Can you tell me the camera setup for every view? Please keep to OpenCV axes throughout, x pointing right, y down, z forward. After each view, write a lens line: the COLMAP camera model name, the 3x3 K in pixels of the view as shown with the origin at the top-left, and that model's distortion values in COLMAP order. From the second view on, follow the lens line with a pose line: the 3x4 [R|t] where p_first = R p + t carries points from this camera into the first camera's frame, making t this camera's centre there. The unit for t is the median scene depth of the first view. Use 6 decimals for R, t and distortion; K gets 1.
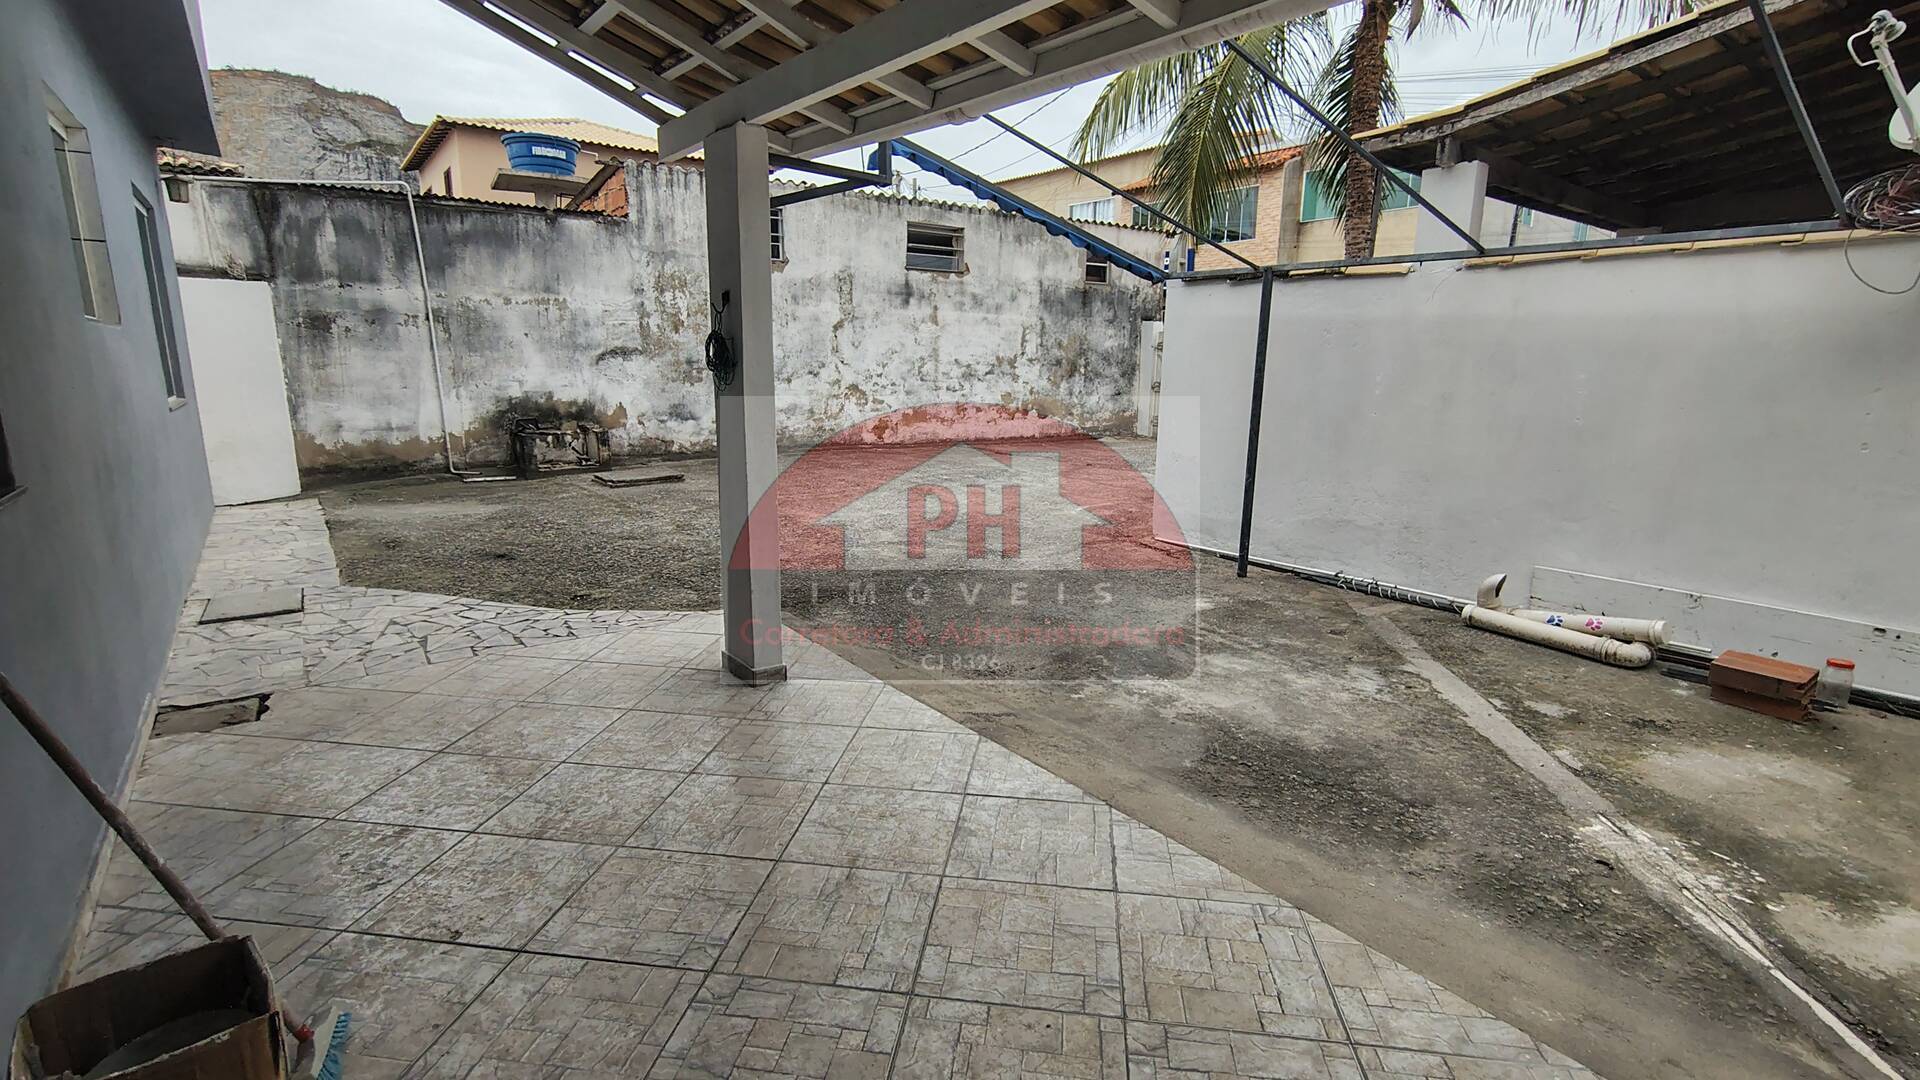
lens RADIAL K [[877.0, 0, 961.7], [0, 877.0, 545.5], [0, 0, 1]] dist [-0.005348, 0.001231]
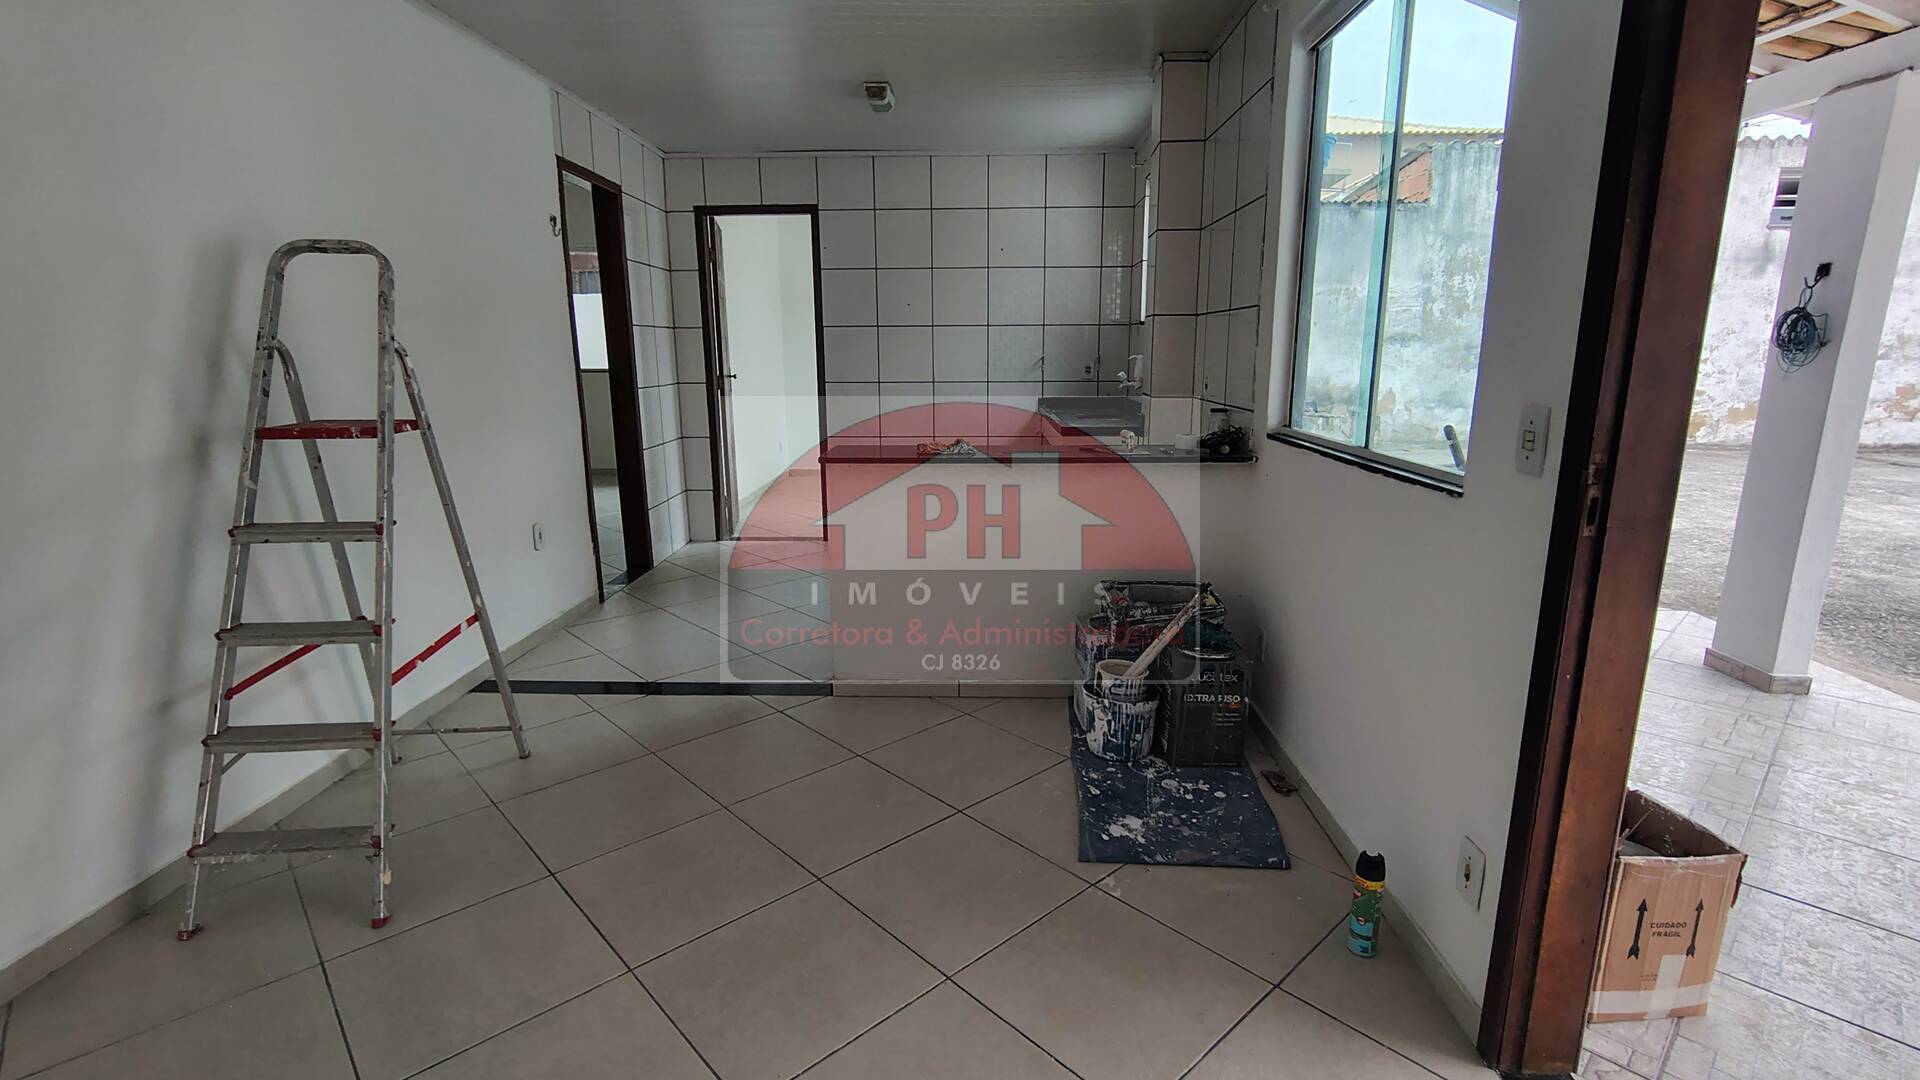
lens RADIAL K [[877.0, 0, 964.3], [0, 877.0, 542.4], [0, 0, 1]] dist [-0.005348, 0.001231]
pose [[0.771442, 0.123089, -0.624281, -0.103562], [-0.117649, 0.991787, 0.050169, 0.017700], [0.625329, 0.034744, 0.779587, -0.079134]]
